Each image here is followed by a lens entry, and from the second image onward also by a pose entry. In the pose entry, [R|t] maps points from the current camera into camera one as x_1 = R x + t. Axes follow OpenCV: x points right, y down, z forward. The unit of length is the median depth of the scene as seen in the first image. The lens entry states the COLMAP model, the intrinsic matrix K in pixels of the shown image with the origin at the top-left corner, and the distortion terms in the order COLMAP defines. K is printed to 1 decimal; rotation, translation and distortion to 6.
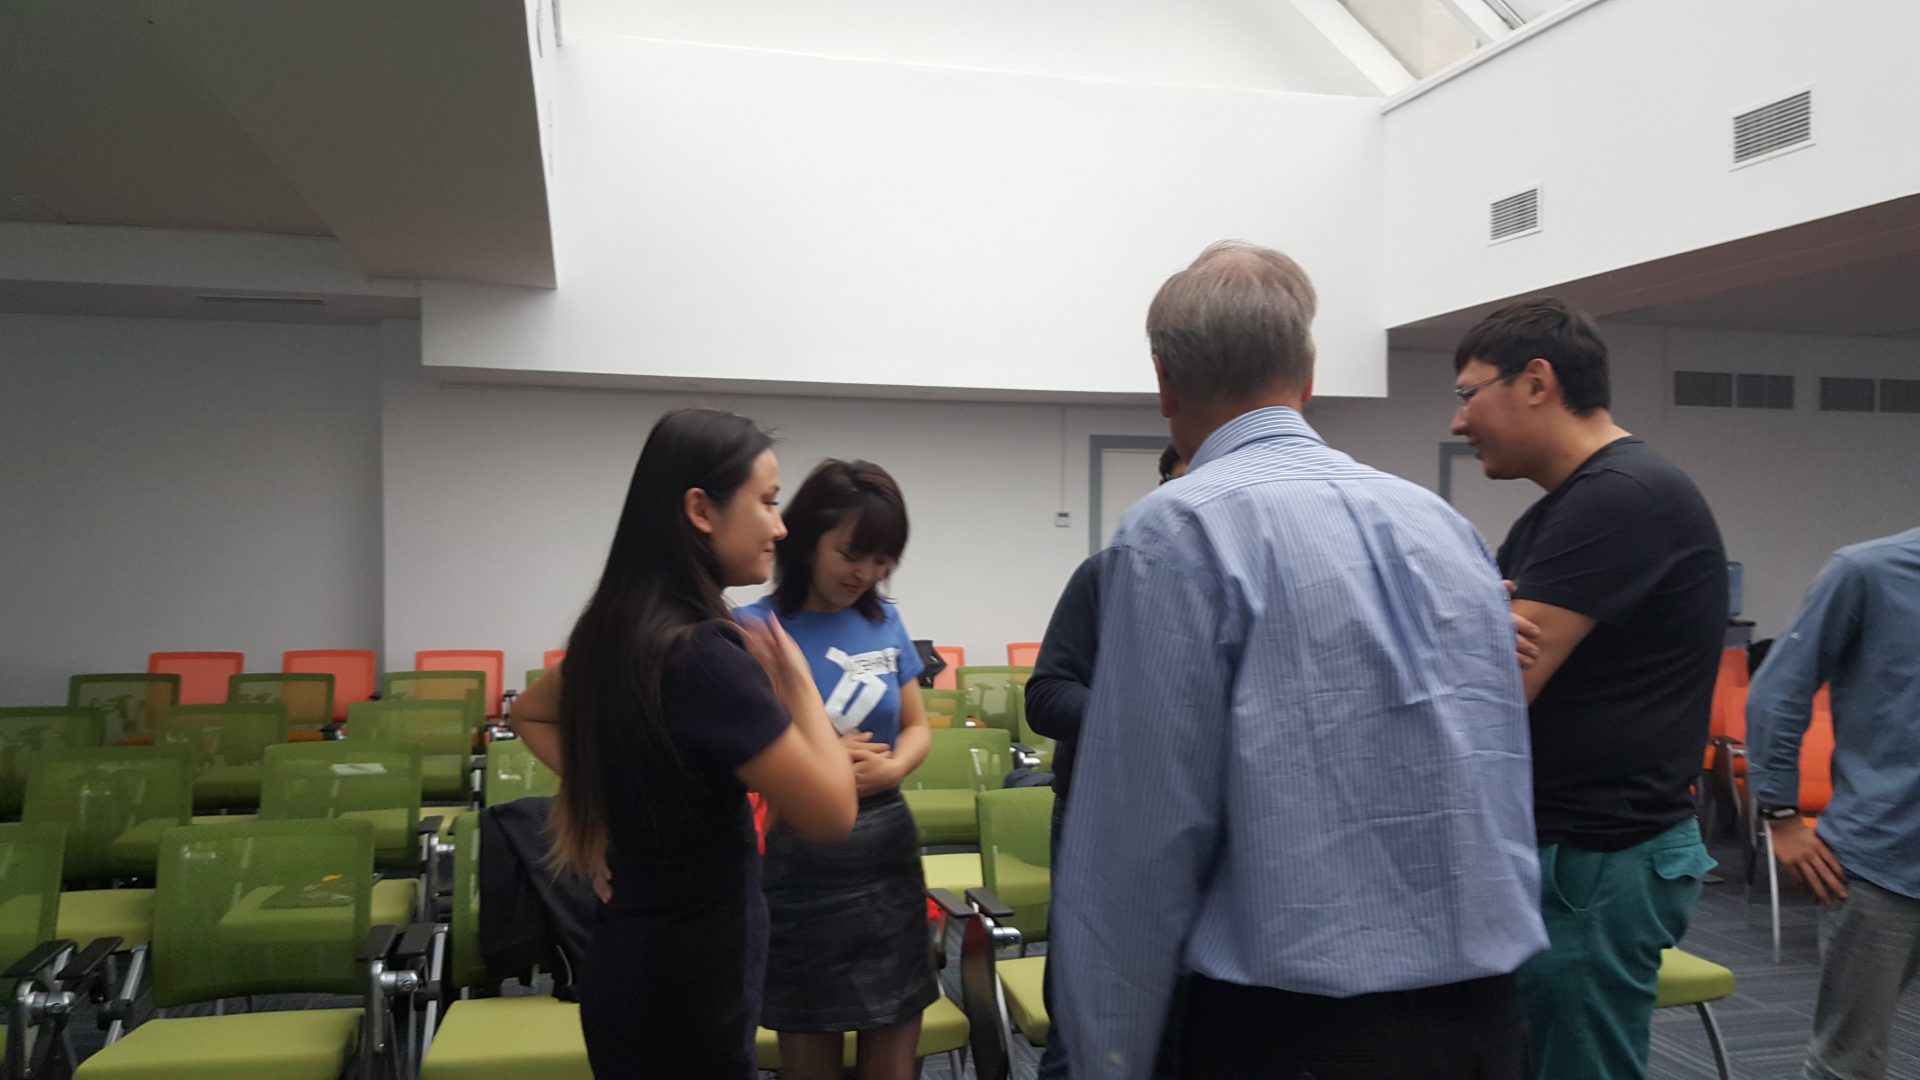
lens RADIAL K [[1471.7, 0, 951.8], [0, 1471.7, 531.7], [0, 0, 1]] dist [0.094659, -0.174257]
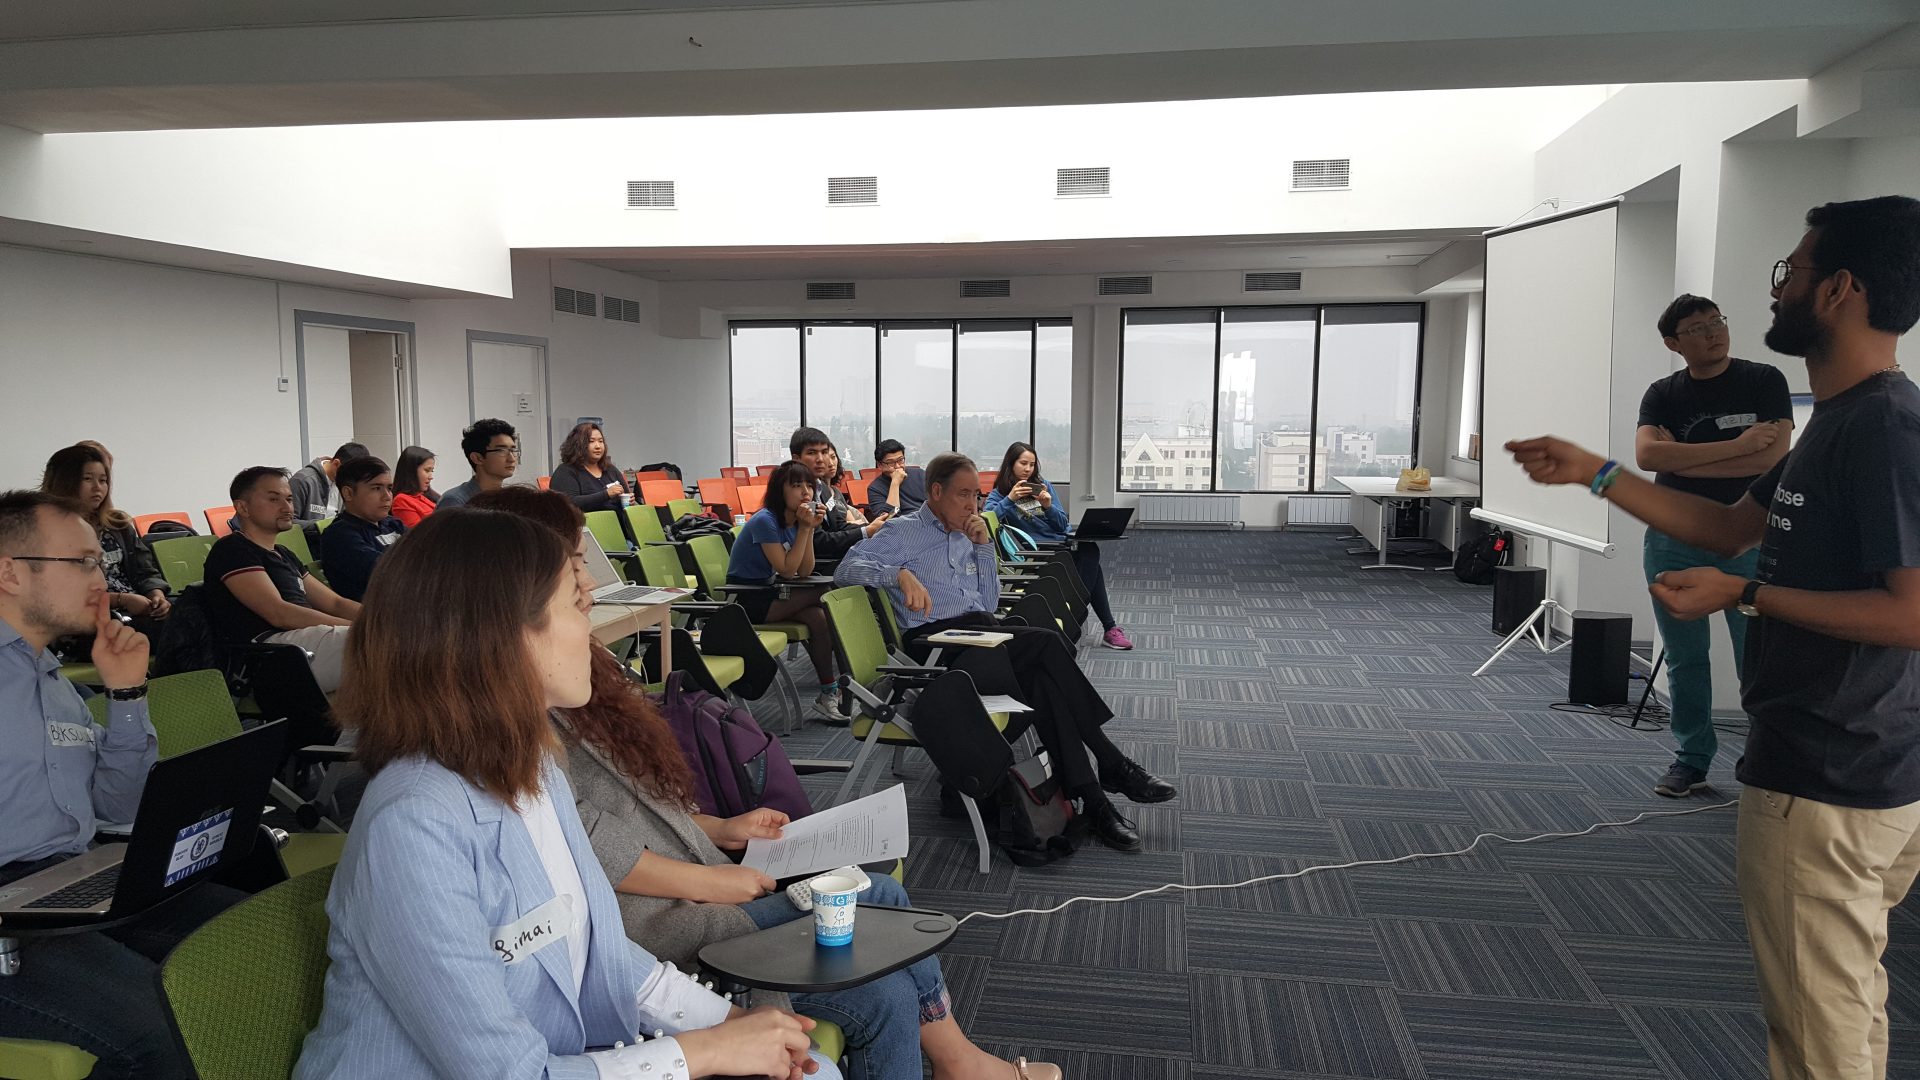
lens RADIAL K [[1441.5, 0, 944.6], [0, 1441.5, 555.3], [0, 0, 1]] dist [0.095338, -0.157609]
pose [[0.360723, -0.102914, 0.926978, -0.937551], [0.000174, 0.993901, 0.110276, -0.002001], [-0.932673, -0.039618, 0.358540, 0.140545]]
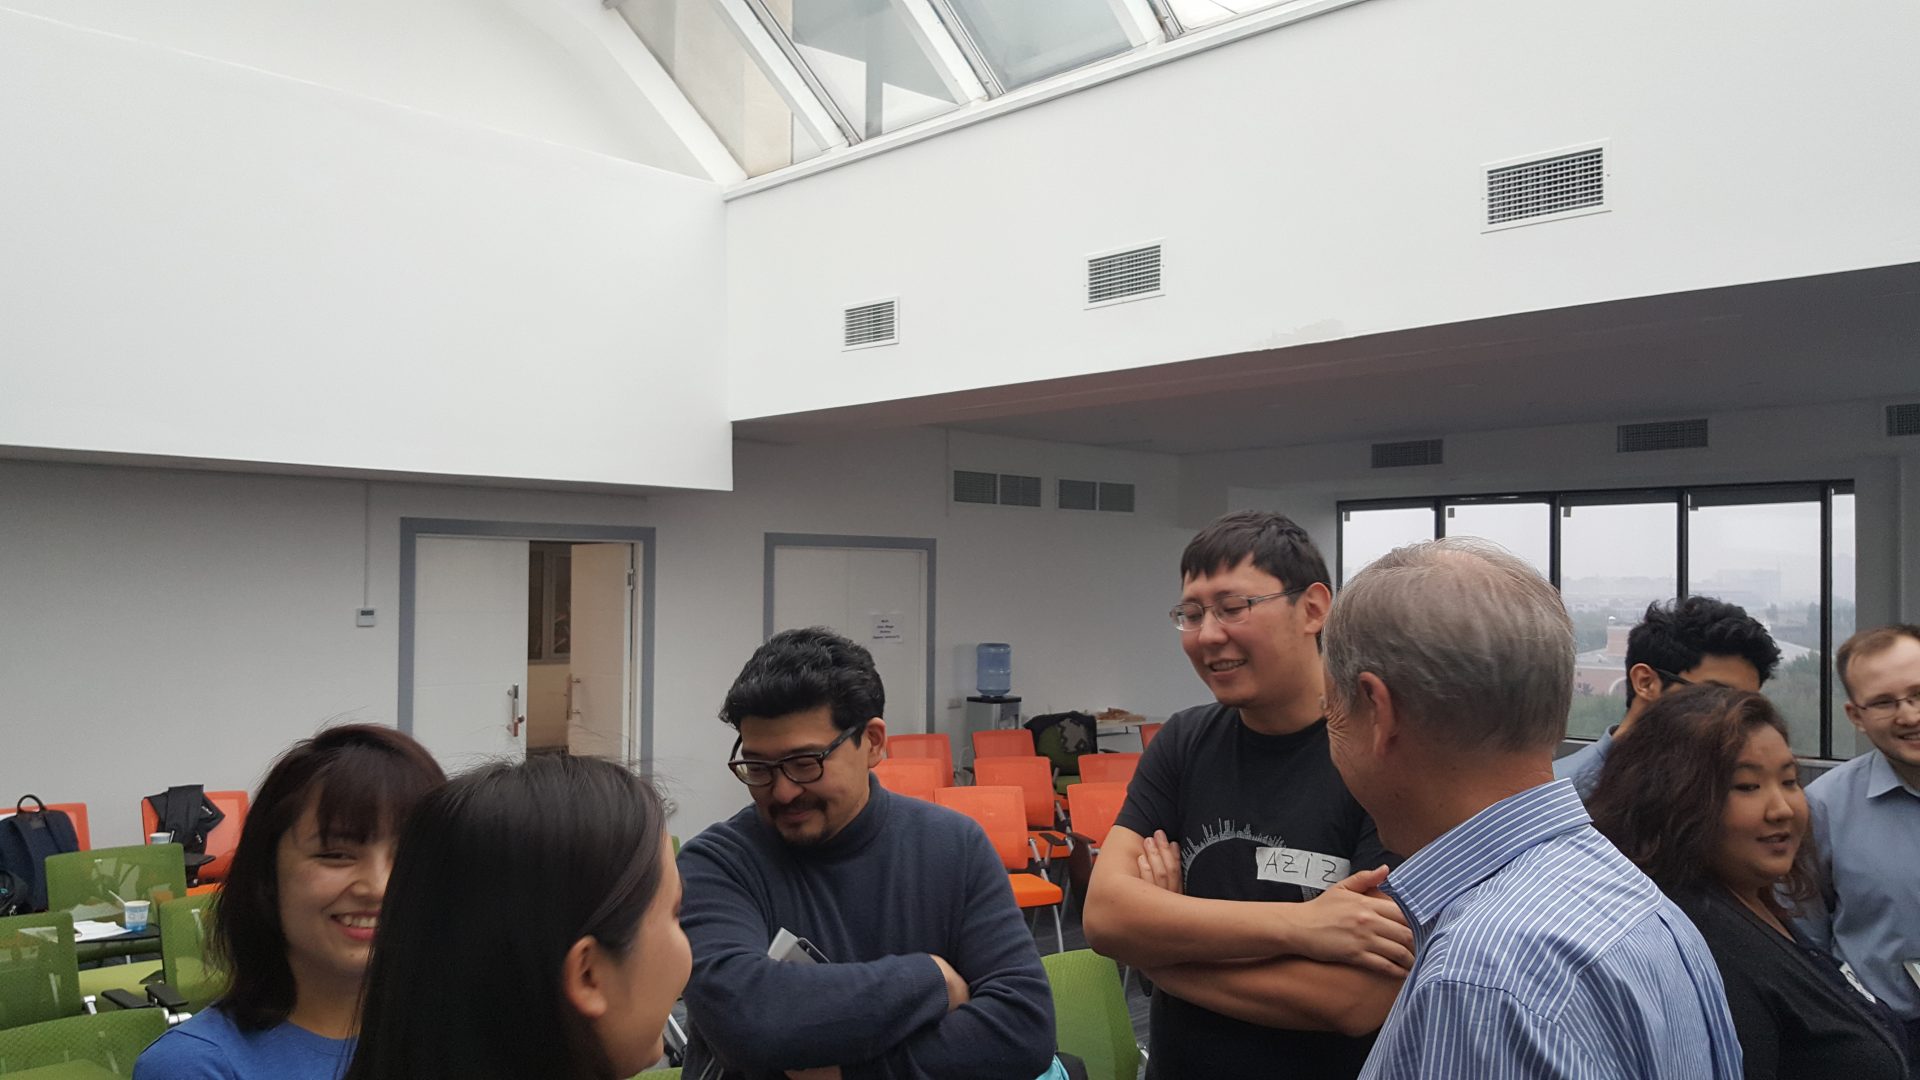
lens RADIAL K [[1409.5, 0, 968.2], [0, 1409.5, 587.5], [0, 0, 1]] dist [0.122372, -0.158198]
pose [[0.847774, -0.007327, 0.530308, -0.081367], [0.002407, 0.999947, 0.009968, -0.039125], [-0.530353, -0.007175, 0.847747, 0.129957]]
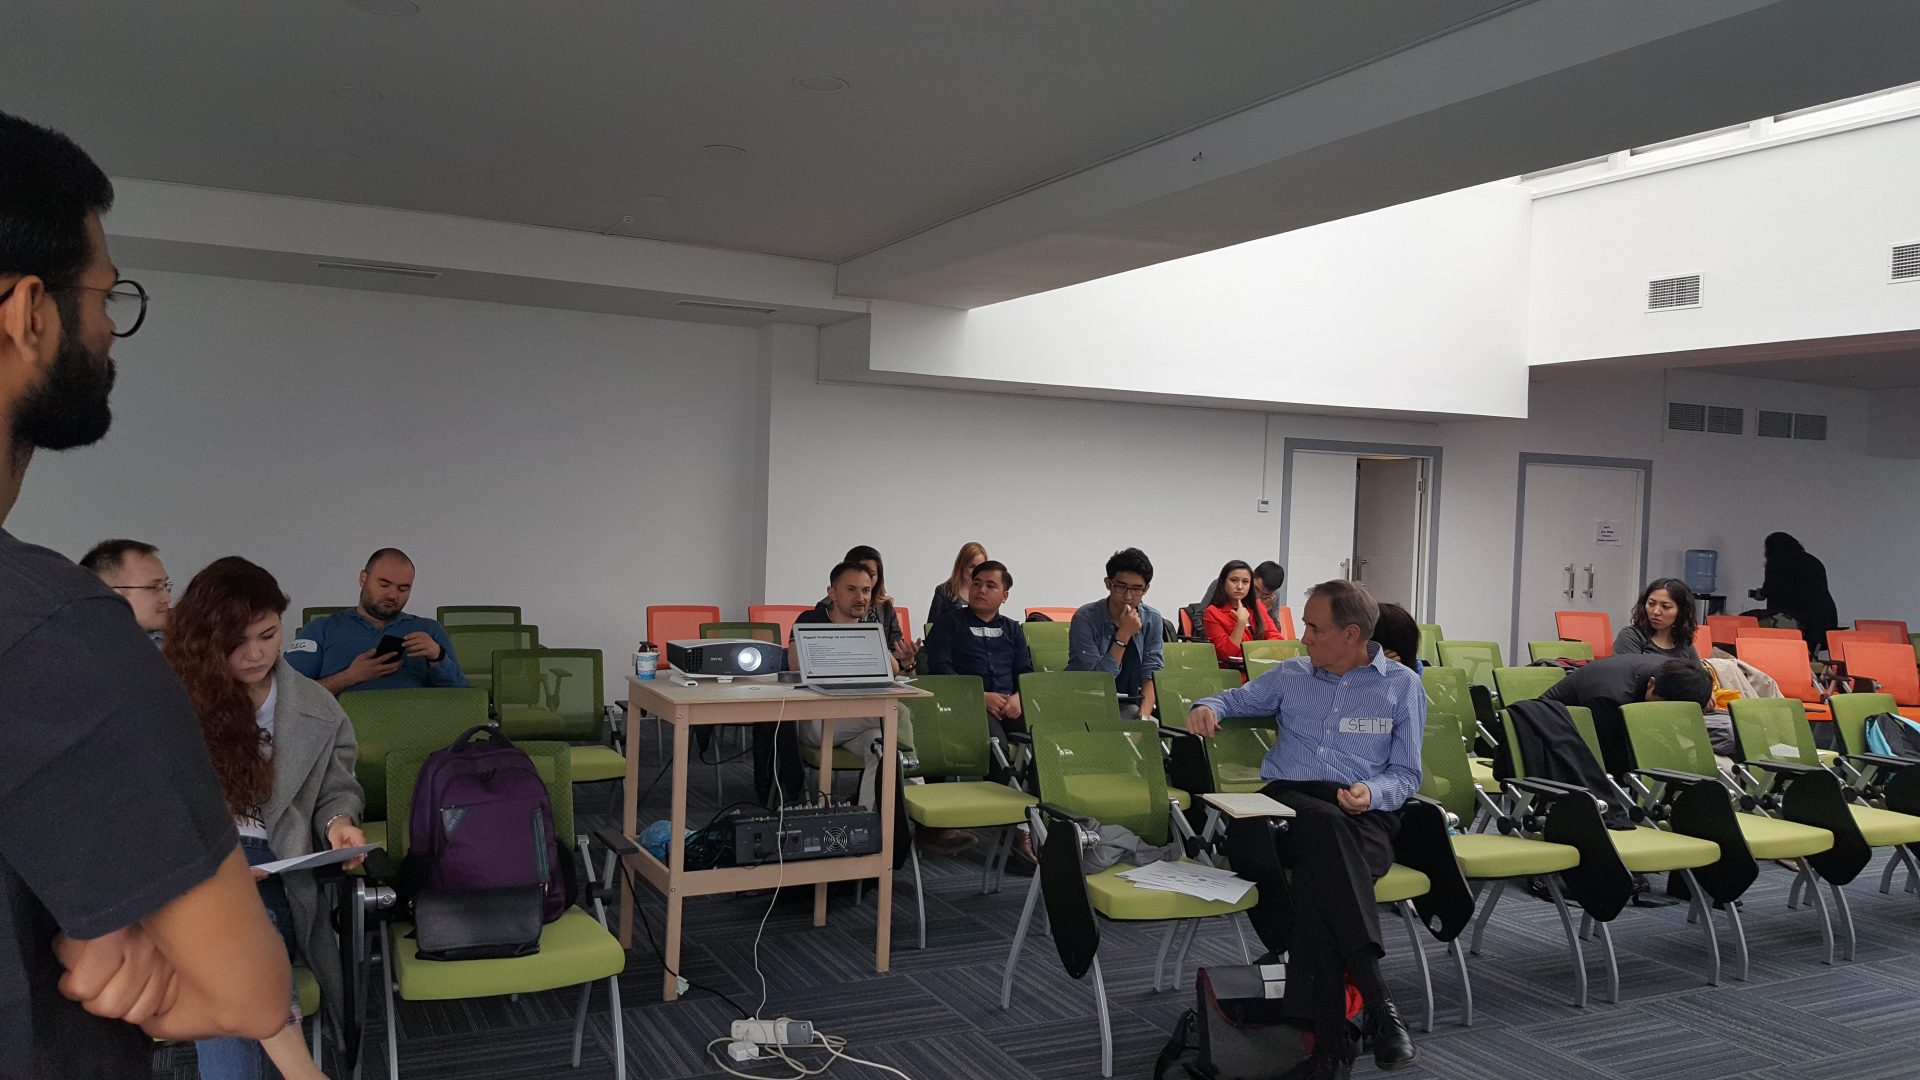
lens RADIAL K [[1448.7, 0, 899.3], [0, 1448.7, 540.1], [0, 0, 1]] dist [0.068103, -0.108212]
pose [[0.977370, 0.018822, 0.210698, -0.568260], [-0.025235, 0.999295, 0.027788, -0.006699], [-0.210027, -0.032476, 0.977156, -0.155449]]
